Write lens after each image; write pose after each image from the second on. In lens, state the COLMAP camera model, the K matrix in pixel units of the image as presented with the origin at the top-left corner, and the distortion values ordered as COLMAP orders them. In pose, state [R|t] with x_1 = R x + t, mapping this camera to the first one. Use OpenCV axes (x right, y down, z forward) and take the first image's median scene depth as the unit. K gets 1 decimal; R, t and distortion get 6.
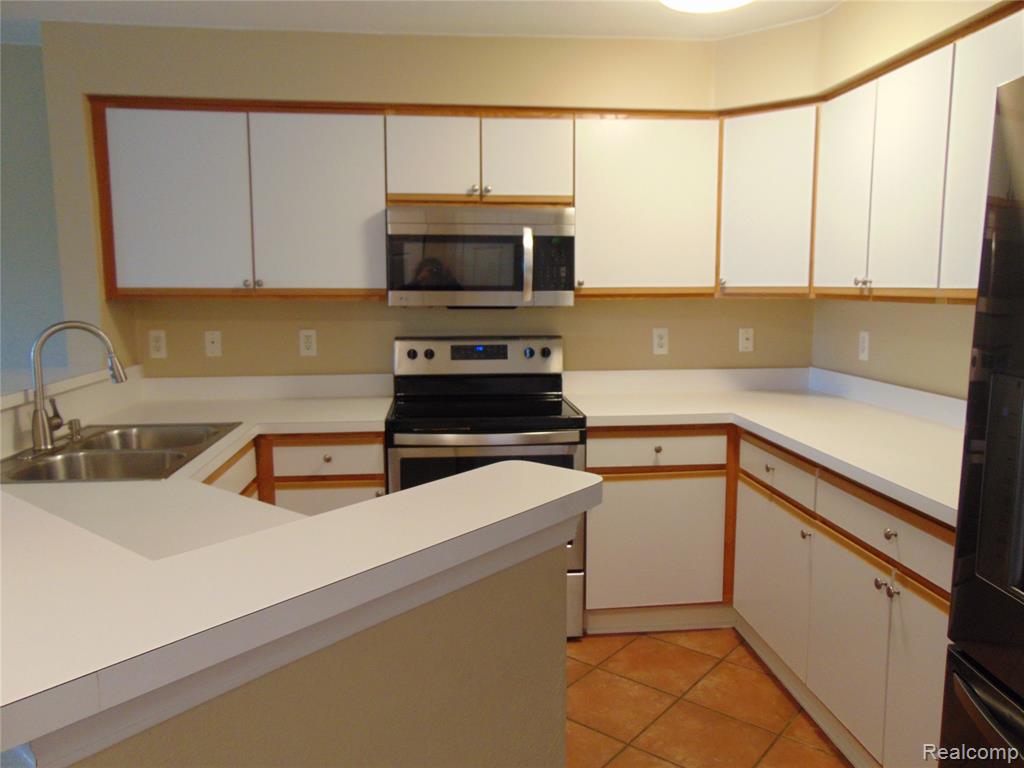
lens RADIAL K [[788.6, 0, 512.0], [0, 788.6, 384.0], [0, 0, 1]] dist [0.003348, 0.008973]
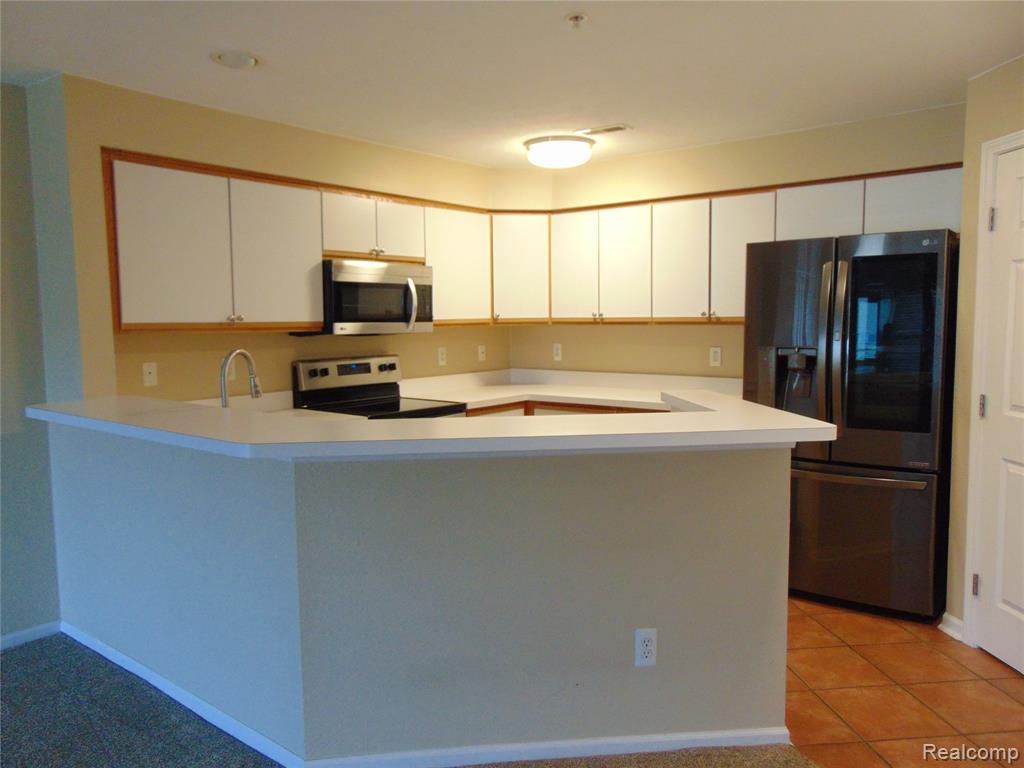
lens RADIAL K [[757.9, 0, 512.0], [0, 757.9, 384.0], [0, 0, 1]] dist [-0.003038, -0.001215]
pose [[0.700846, -0.069015, 0.709966, -0.839043], [0.099326, 0.995054, -0.001322, 0.014257], [-0.706364, 0.071444, 0.704234, -0.096288]]
